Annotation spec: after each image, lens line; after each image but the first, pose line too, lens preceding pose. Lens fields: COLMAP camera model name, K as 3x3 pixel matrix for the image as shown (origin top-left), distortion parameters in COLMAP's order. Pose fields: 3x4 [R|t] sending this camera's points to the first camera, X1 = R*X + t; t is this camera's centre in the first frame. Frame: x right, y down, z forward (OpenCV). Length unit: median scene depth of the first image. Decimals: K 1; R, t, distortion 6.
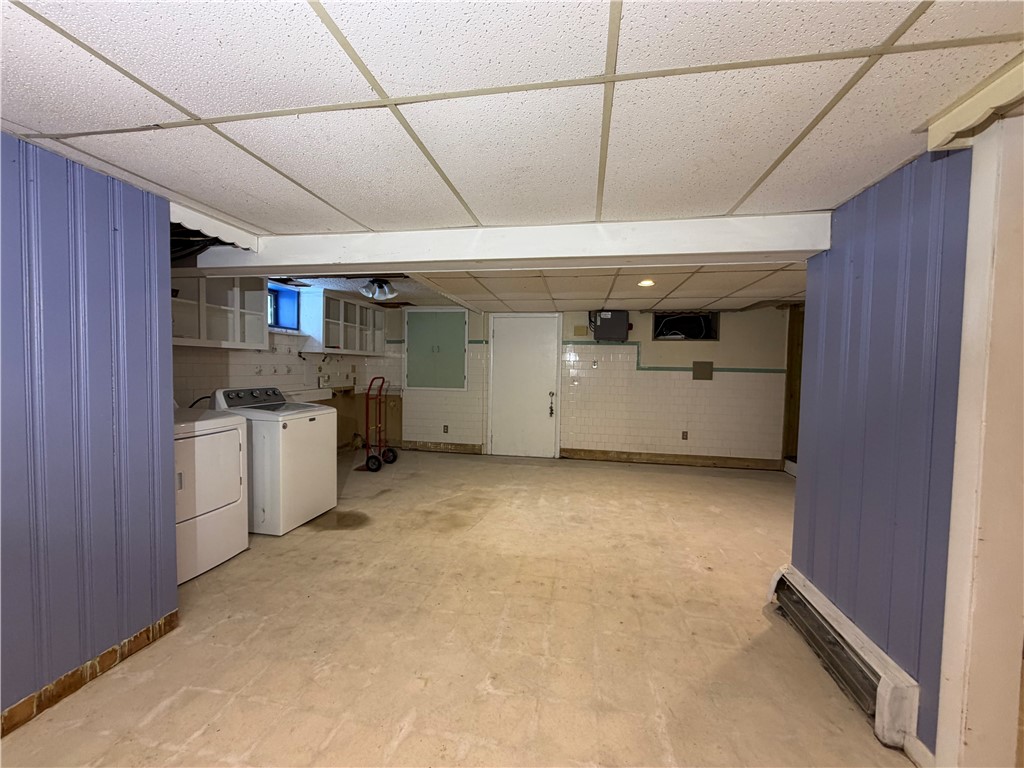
lens RADIAL K [[408.4, 0, 509.2], [0, 408.4, 383.9], [0, 0, 1]] dist [-0.001512, 0.000640]
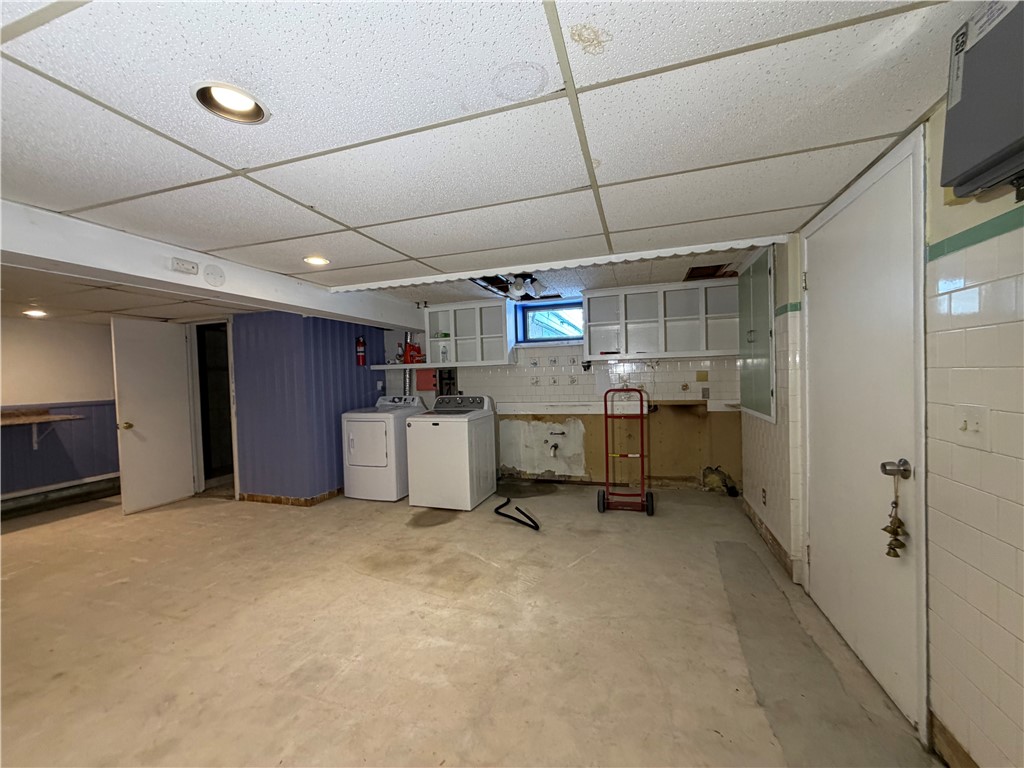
lens RADIAL K [[408.4, 0, 509.4], [0, 408.4, 386.5], [0, 0, 1]] dist [-0.001512, 0.000640]
pose [[-0.140714, 0.014410, -0.989945, 0.522559], [-0.013969, 0.999766, 0.016539, -0.036415], [0.989952, 0.016156, -0.140479, 1.073097]]
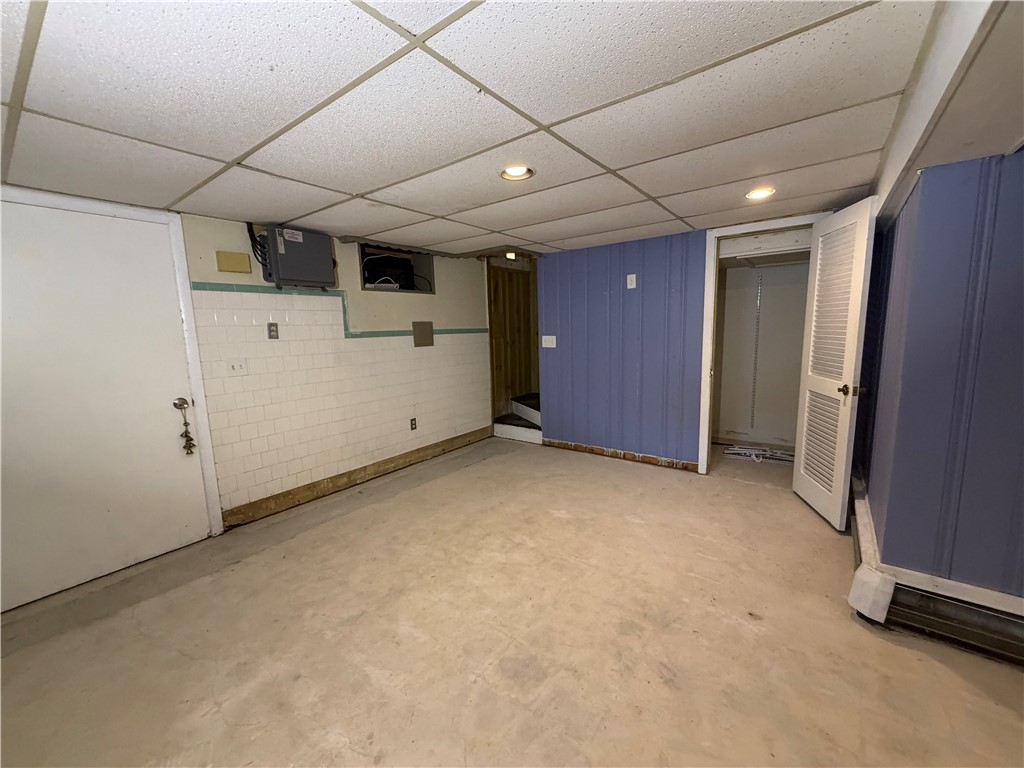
lens RADIAL K [[408.4, 0, 508.9], [0, 408.4, 383.6], [0, 0, 1]] dist [-0.001512, 0.000640]
pose [[0.459818, -0.151596, 0.874978, -0.155176], [0.074811, 0.988431, 0.131938, -0.037561], [-0.884856, 0.004791, 0.465839, 0.653188]]
